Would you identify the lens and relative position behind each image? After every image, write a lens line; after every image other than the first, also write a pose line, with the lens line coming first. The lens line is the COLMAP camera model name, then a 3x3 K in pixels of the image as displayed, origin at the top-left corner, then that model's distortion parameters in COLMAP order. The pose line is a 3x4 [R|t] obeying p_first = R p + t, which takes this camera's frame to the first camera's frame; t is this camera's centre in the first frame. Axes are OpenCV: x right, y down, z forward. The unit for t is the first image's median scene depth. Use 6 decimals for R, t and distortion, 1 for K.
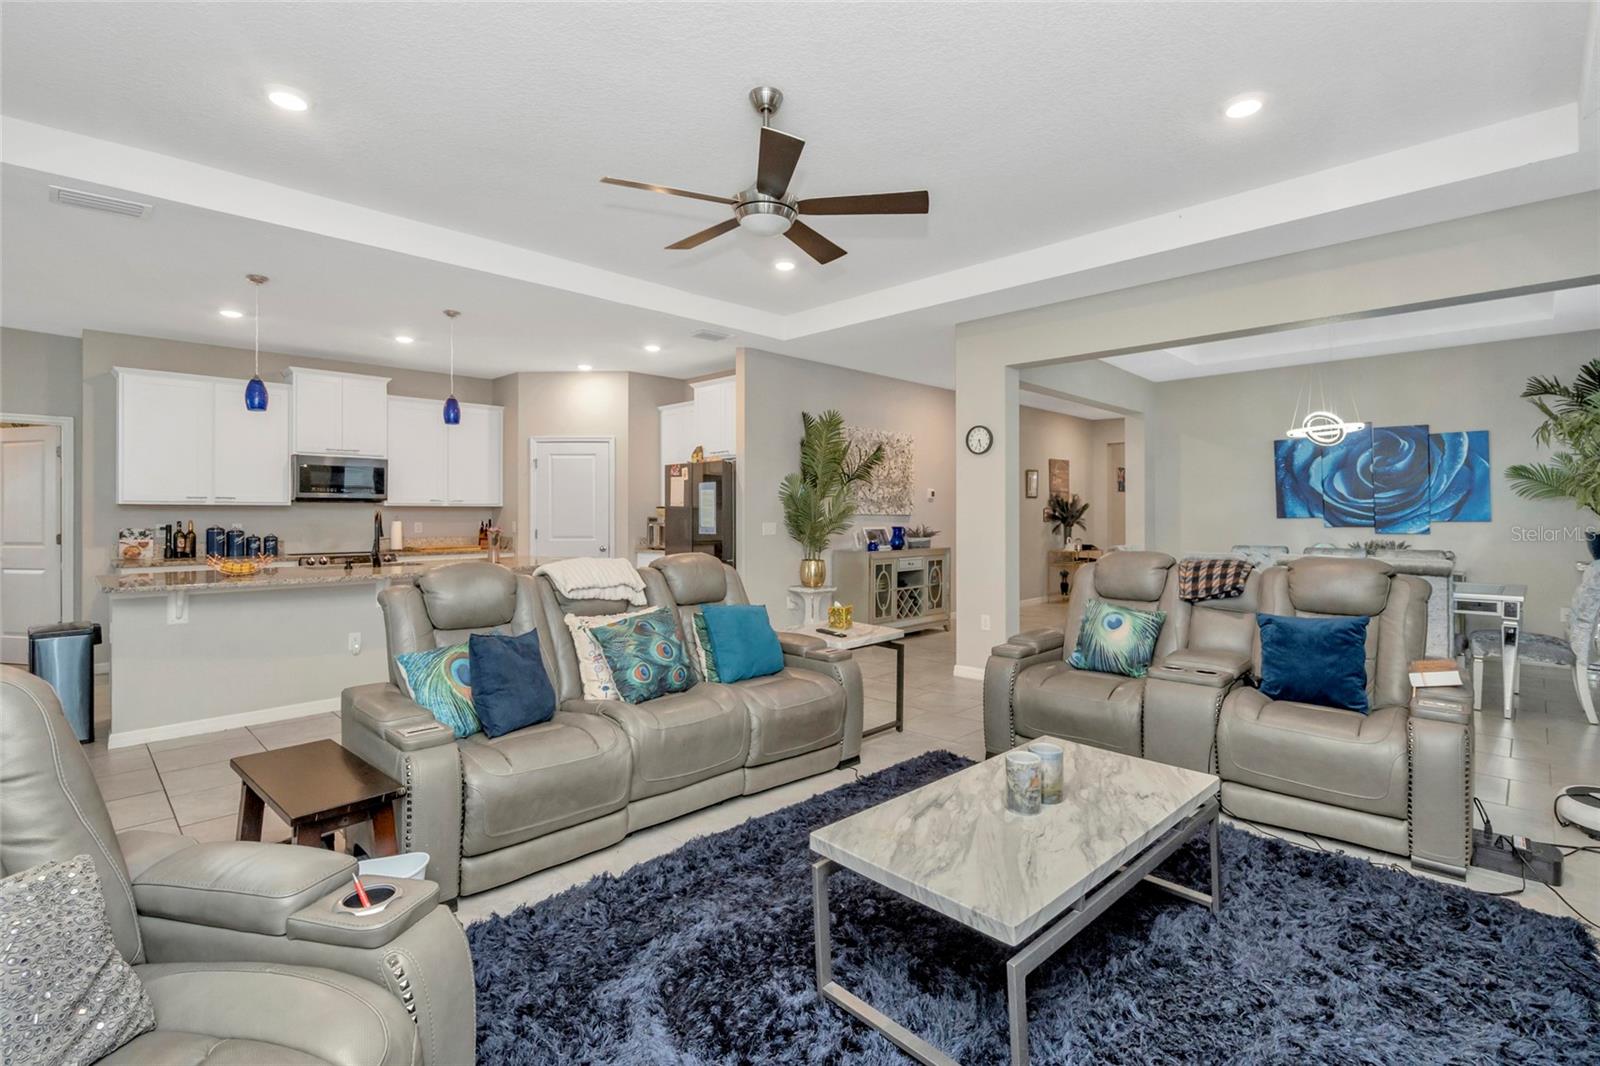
lens RADIAL K [[734.7, 0, 797.8], [0, 734.7, 522.8], [0, 0, 1]] dist [0.003718, -0.001163]
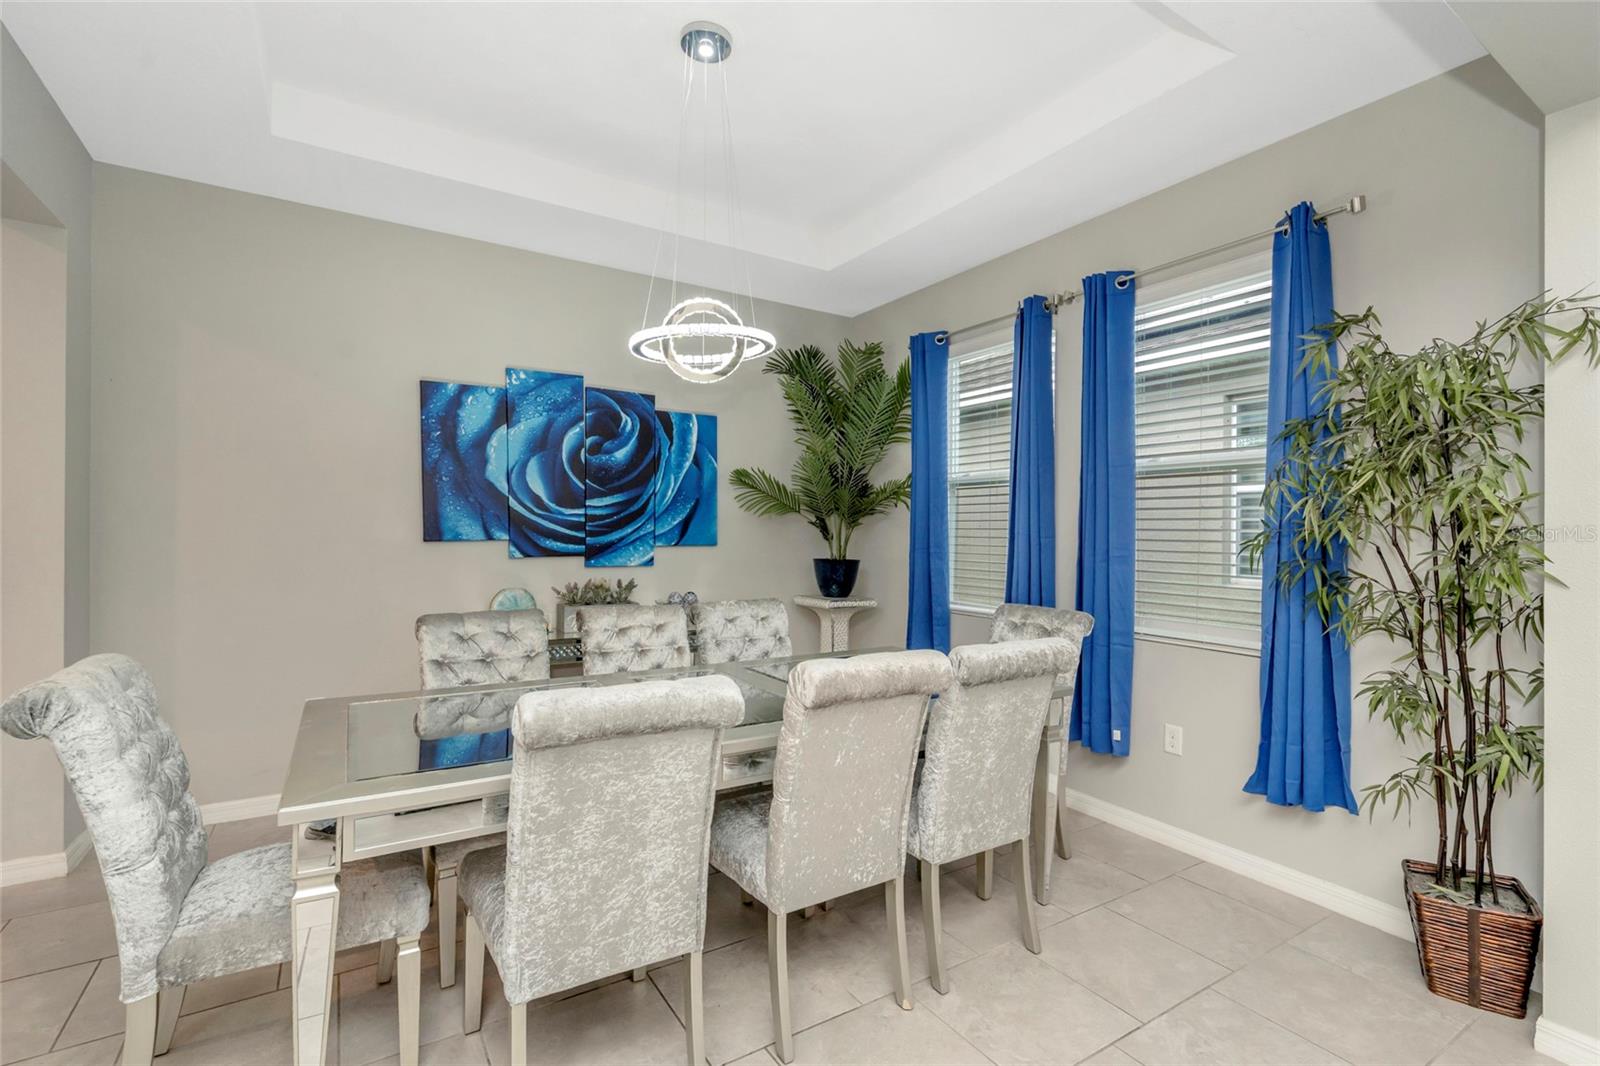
lens RADIAL K [[734.7, 0, 800.4], [0, 734.7, 536.8], [0, 0, 1]] dist [0.003718, -0.001163]
pose [[0.195633, -0.001309, 0.980676, 0.251183], [0.003166, 0.999995, 0.000703, -0.010172], [-0.980672, 0.002968, 0.195636, 0.743261]]
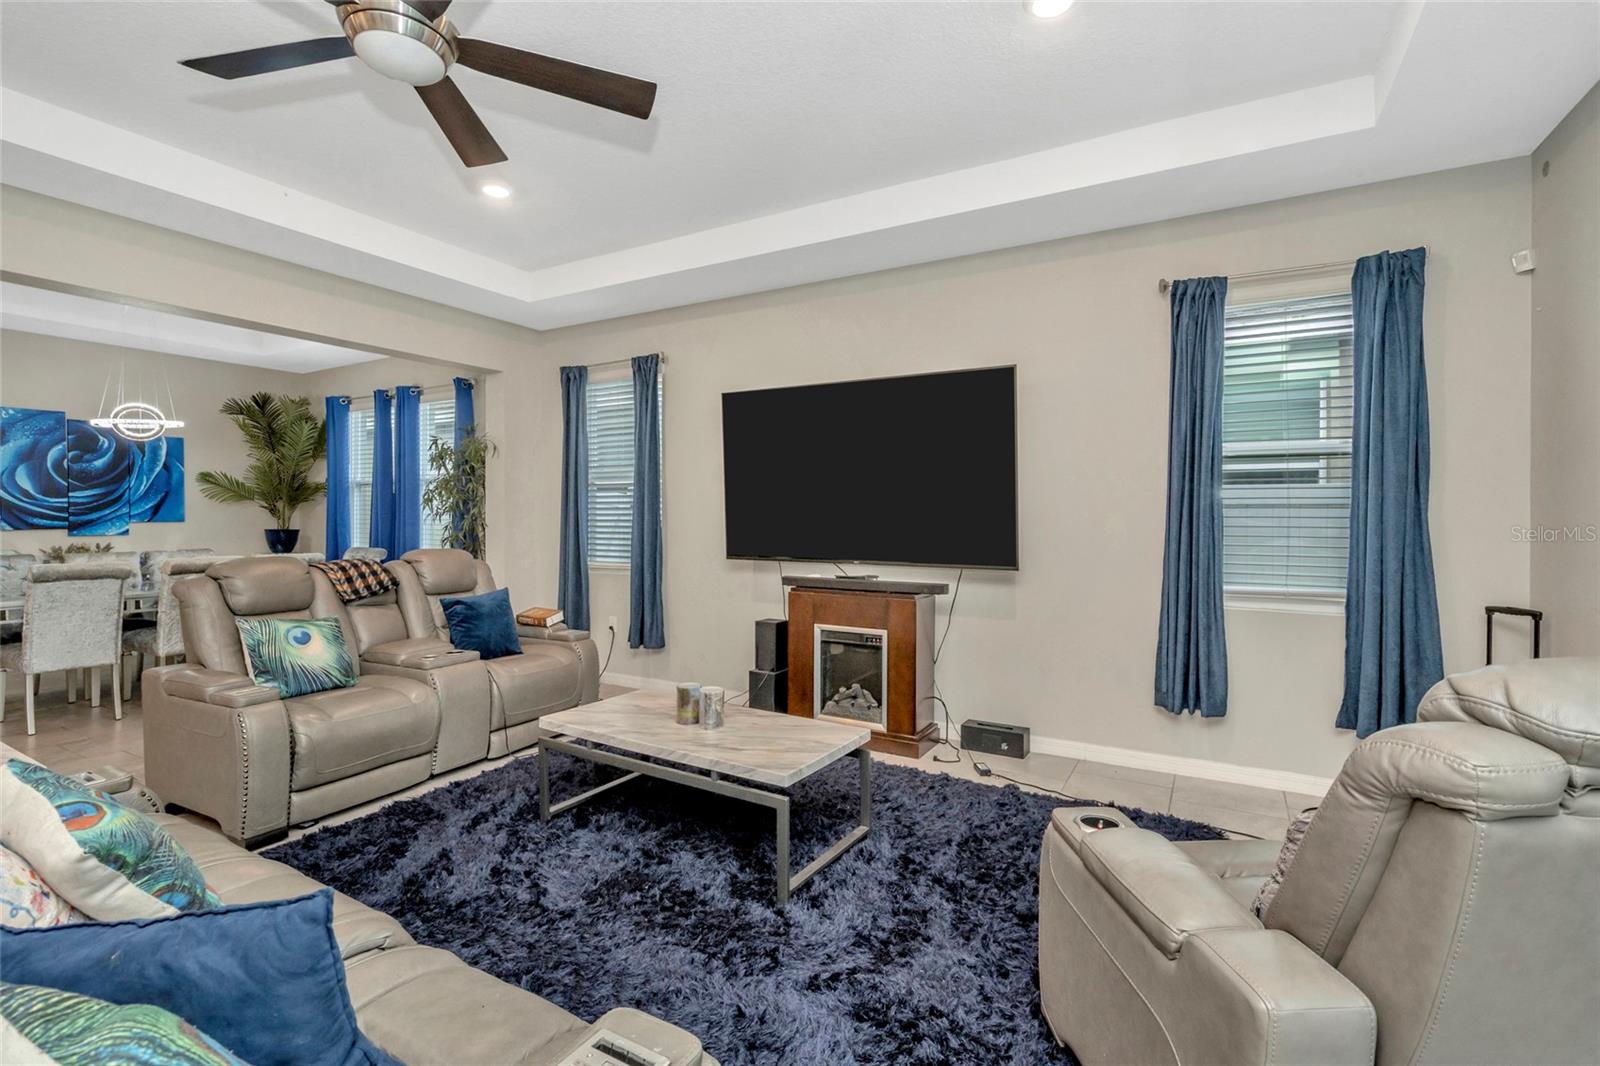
lens RADIAL K [[734.7, 0, 807.4], [0, 734.7, 516.4], [0, 0, 1]] dist [0.003718, -0.001163]
pose [[-0.263747, -0.002732, 0.964588, -0.344747], [0.010140, 0.999933, 0.005604, -0.005823], [-0.964539, 0.011259, -0.263701, 0.373811]]
